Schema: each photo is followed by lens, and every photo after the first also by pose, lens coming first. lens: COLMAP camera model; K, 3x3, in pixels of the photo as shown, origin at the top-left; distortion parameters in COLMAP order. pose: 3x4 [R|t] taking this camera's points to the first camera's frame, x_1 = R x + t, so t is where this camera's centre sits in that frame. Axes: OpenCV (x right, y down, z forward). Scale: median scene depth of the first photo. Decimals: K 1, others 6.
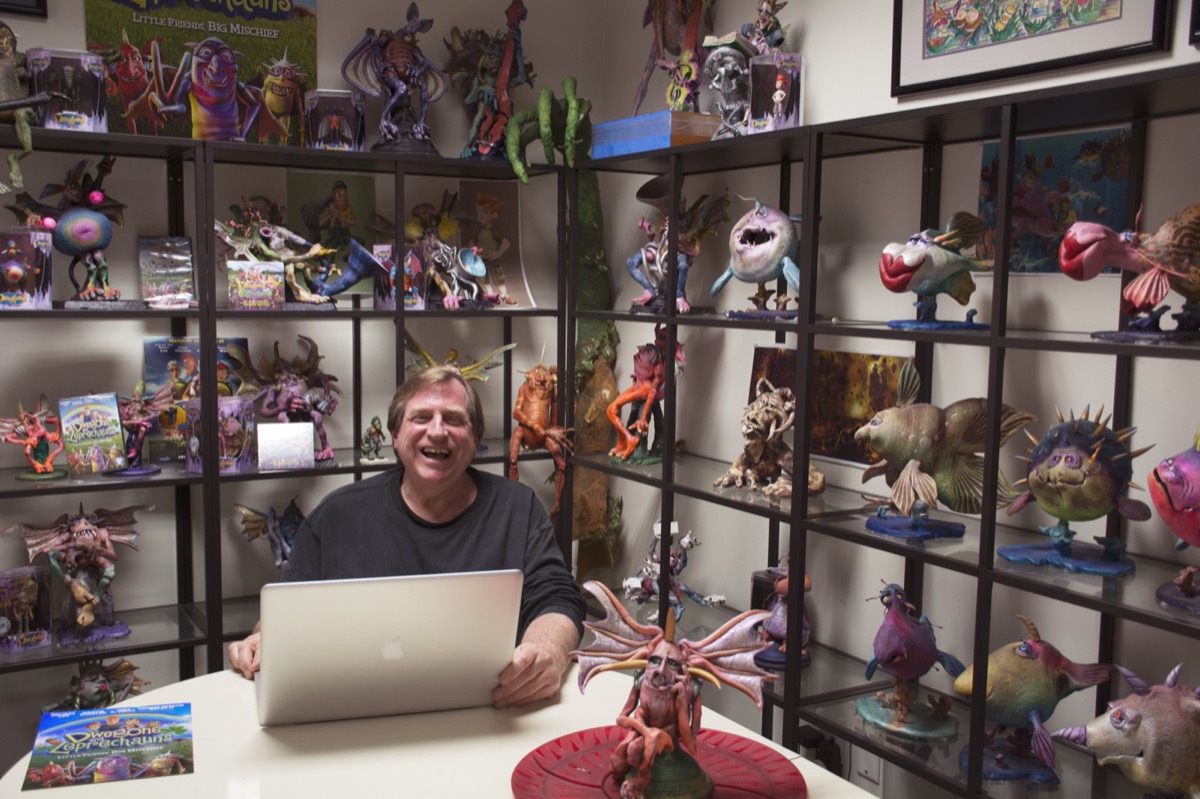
lens RADIAL K [[1169.7, 0, 600.0], [0, 1169.7, 399.5], [0, 0, 1]] dist [-0.072900, 0.275262]
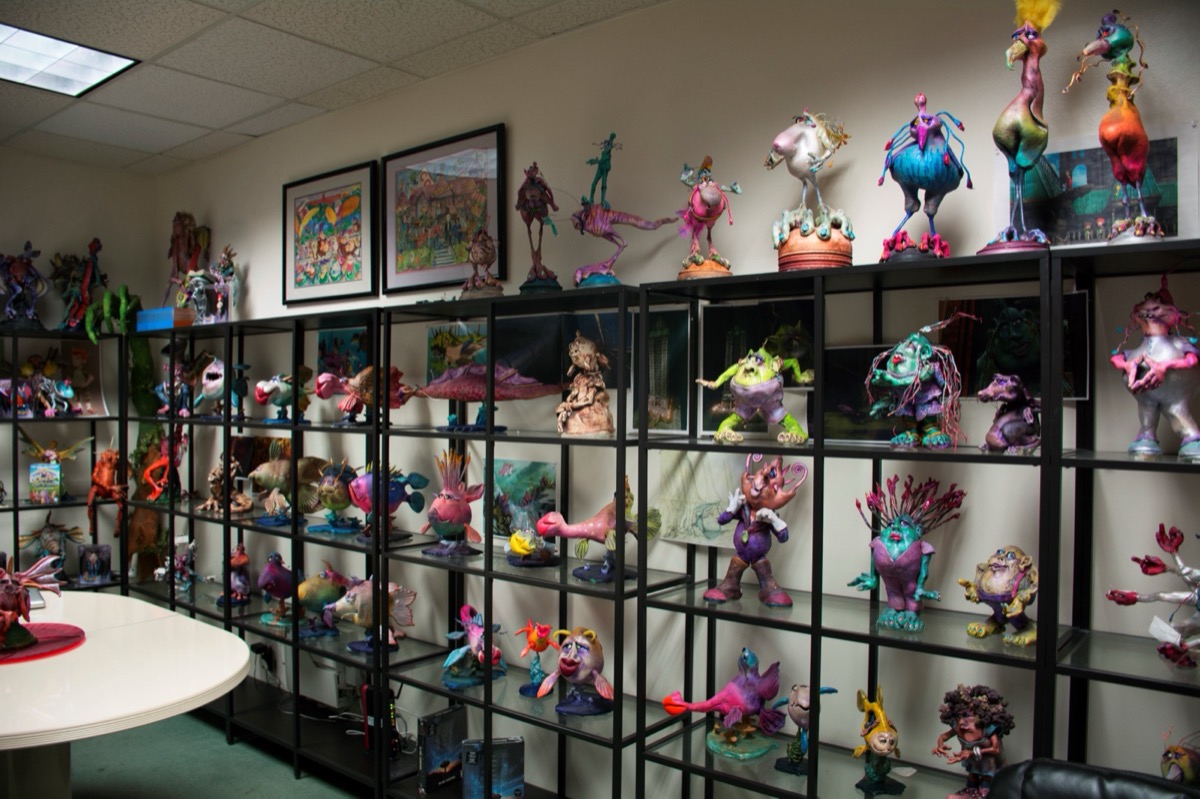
lens RADIAL K [[913.9, 0, 600.0], [0, 913.9, 399.5], [0, 0, 1]] dist [-0.164366, 0.106857]
pose [[0.936042, -0.008505, 0.351784, 0.181378], [0.041825, 0.995310, -0.087227, 0.042215], [-0.349393, 0.096362, 0.932008, -0.475847]]
